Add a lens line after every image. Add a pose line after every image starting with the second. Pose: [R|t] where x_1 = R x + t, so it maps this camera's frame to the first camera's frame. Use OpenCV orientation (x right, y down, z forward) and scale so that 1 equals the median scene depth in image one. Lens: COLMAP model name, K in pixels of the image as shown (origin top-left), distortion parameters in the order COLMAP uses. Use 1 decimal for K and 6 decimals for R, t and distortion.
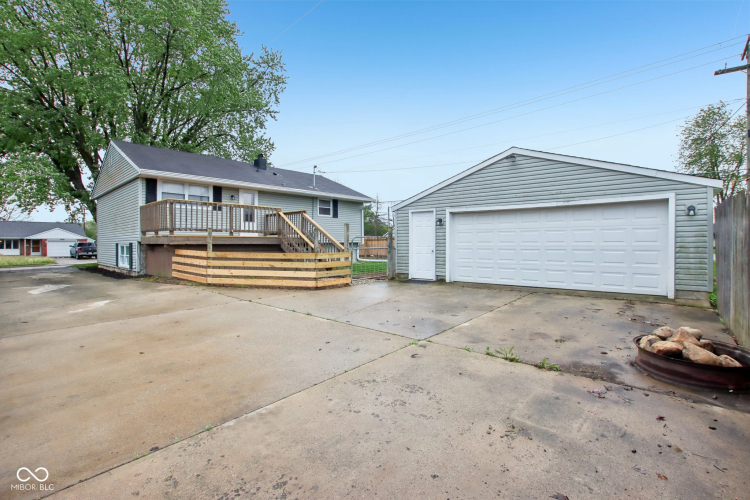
lens RADIAL K [[351.5, 0, 372.0], [0, 351.5, 246.6], [0, 0, 1]] dist [-0.024584, 0.000451]
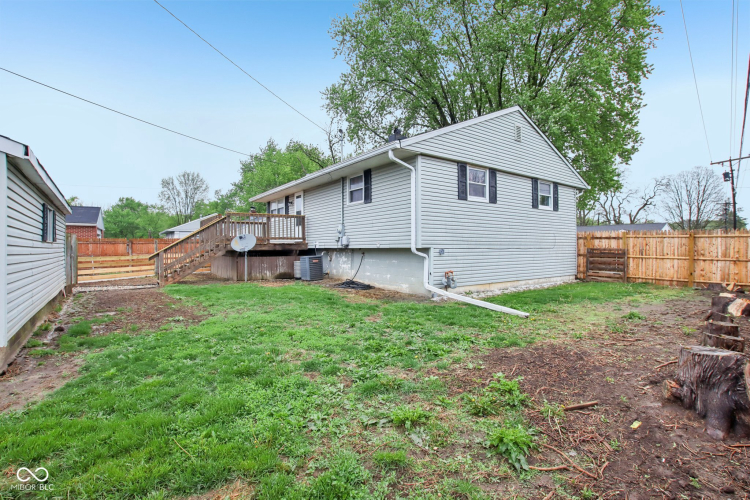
lens RADIAL K [[351.5, 0, 376.6], [0, 351.5, 248.5], [0, 0, 1]] dist [-0.024584, 0.000451]
pose [[-0.168968, -0.008072, -0.985588, 0.436094], [-0.013050, 0.999897, -0.005952, -0.008010], [0.985535, 0.011857, -0.169056, 1.117422]]
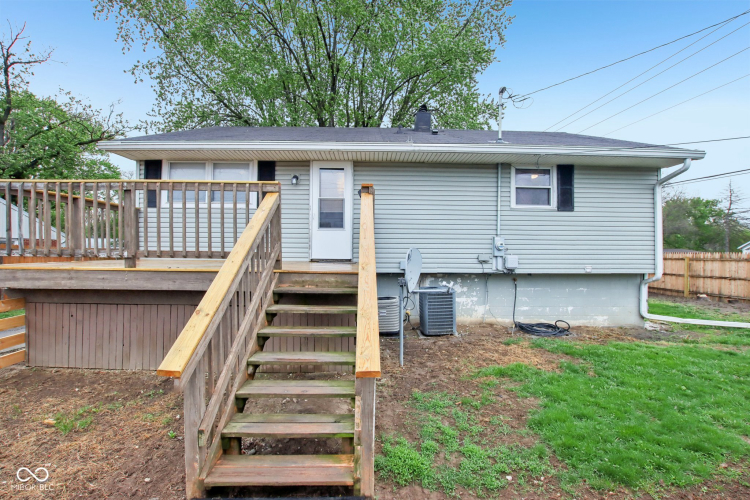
lens RADIAL K [[351.5, 0, 379.6], [0, 351.5, 249.8], [0, 0, 1]] dist [-0.024584, 0.000451]
pose [[0.706429, -0.001318, -0.707783, 0.025180], [-0.012876, 0.999809, -0.014713, -0.029724], [0.707667, 0.019507, 0.706277, 0.583230]]
